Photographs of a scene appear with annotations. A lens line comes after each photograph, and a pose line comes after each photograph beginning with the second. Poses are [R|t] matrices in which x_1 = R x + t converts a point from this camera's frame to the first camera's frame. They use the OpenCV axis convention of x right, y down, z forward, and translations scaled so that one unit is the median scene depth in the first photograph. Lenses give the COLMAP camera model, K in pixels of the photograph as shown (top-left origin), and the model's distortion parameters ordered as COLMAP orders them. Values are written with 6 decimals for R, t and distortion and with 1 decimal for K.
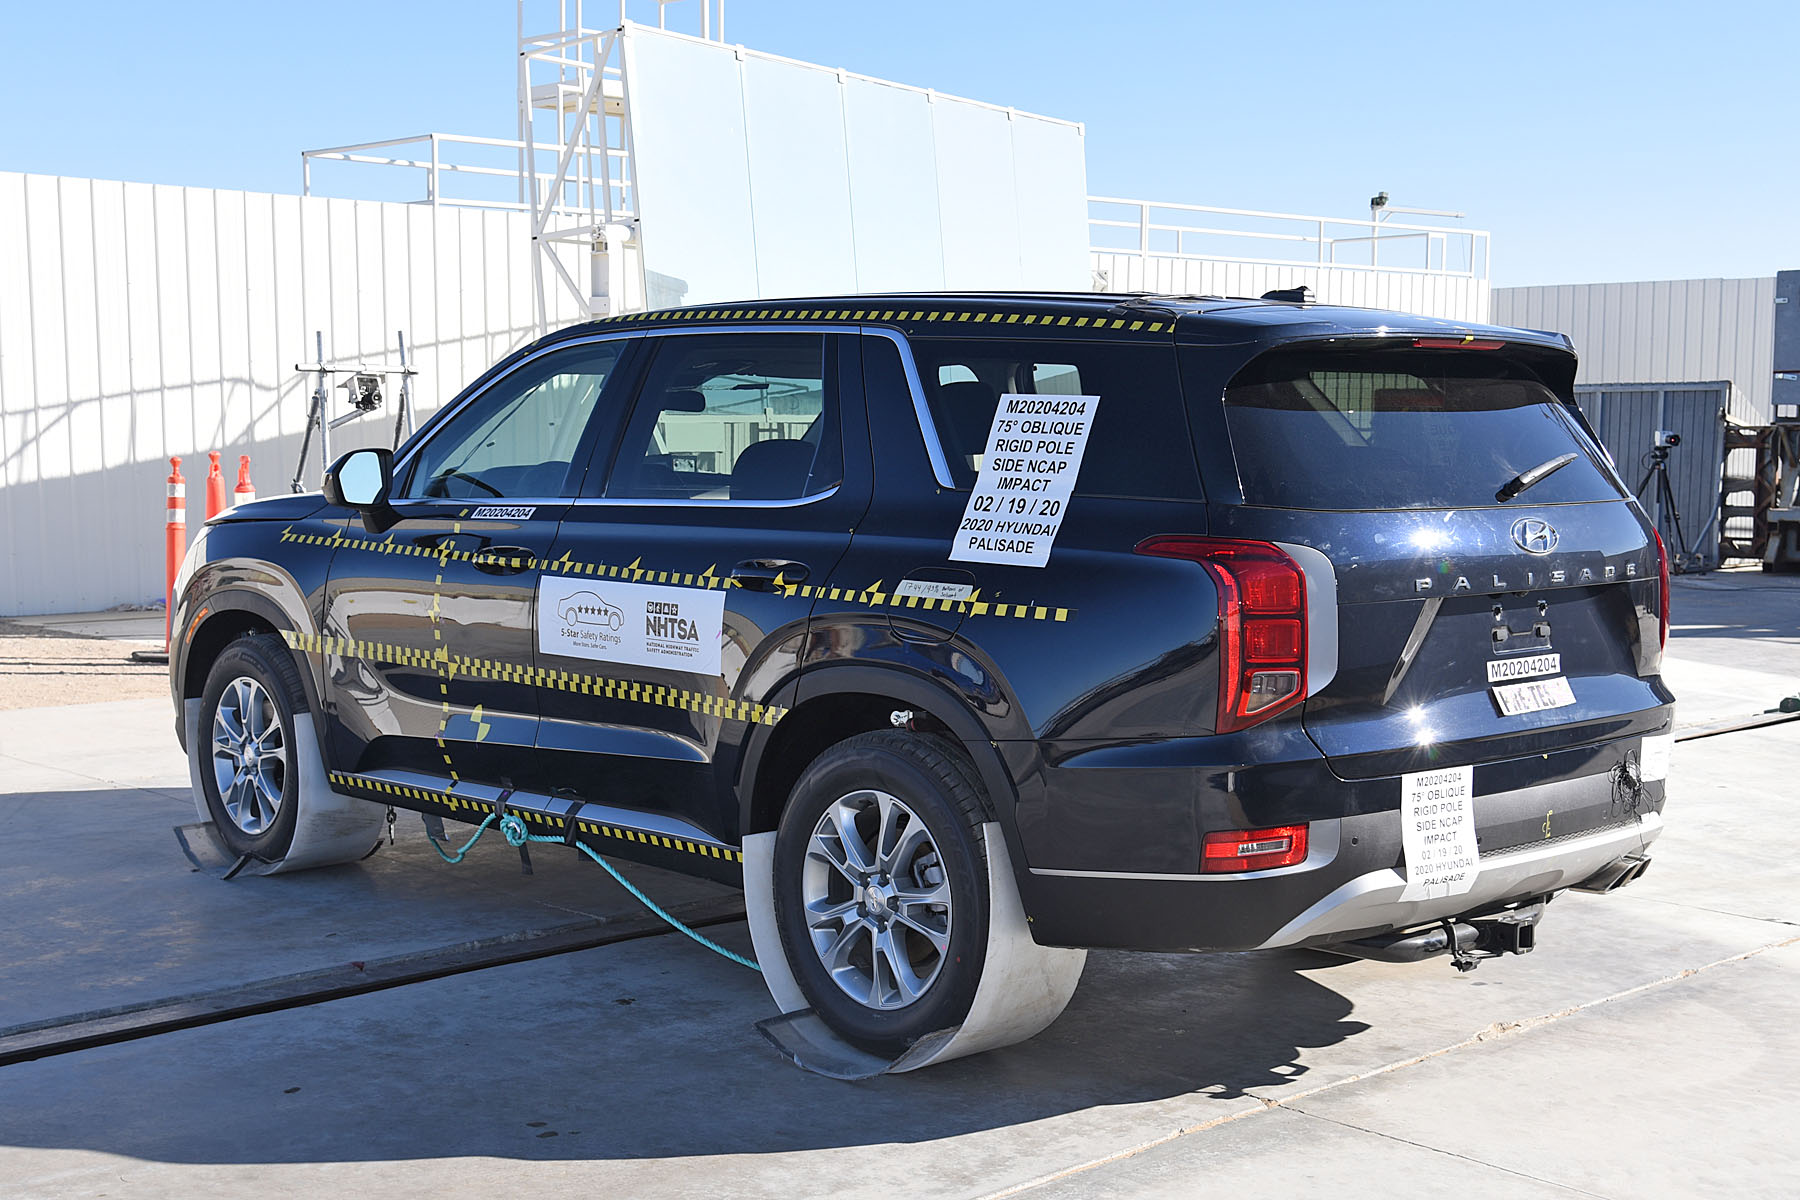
lens RADIAL K [[1969.7, 0, 899.7], [0, 1969.7, 606.1], [0, 0, 1]] dist [0.008118, 0.000000]
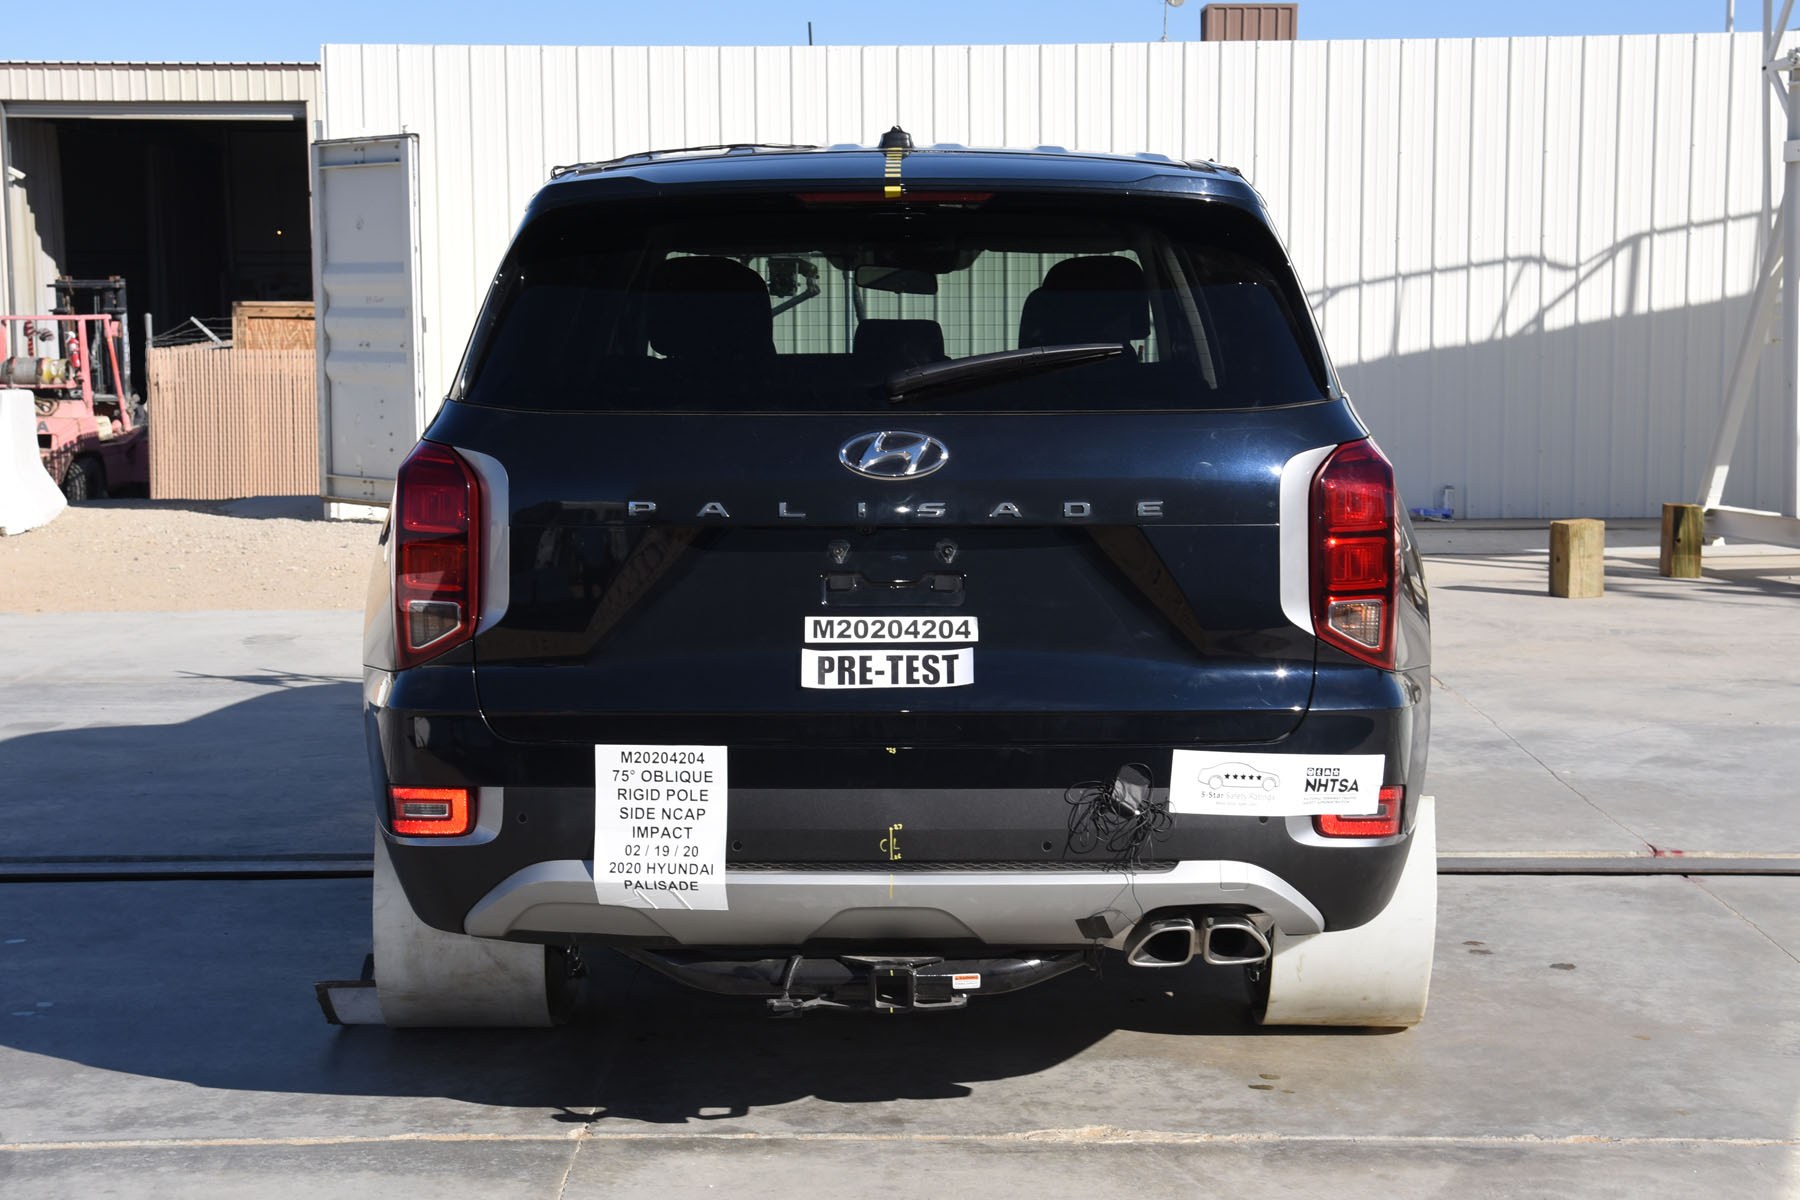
lens RADIAL K [[2342.2, 0, 899.8], [0, 2342.2, 597.9], [0, 0, 1]] dist [0.072940, 0.000000]
pose [[0.800540, 0.073002, -0.594817, 0.831202], [-0.056009, 0.997322, 0.047020, -0.022302], [0.596657, -0.004326, 0.802485, 0.287737]]
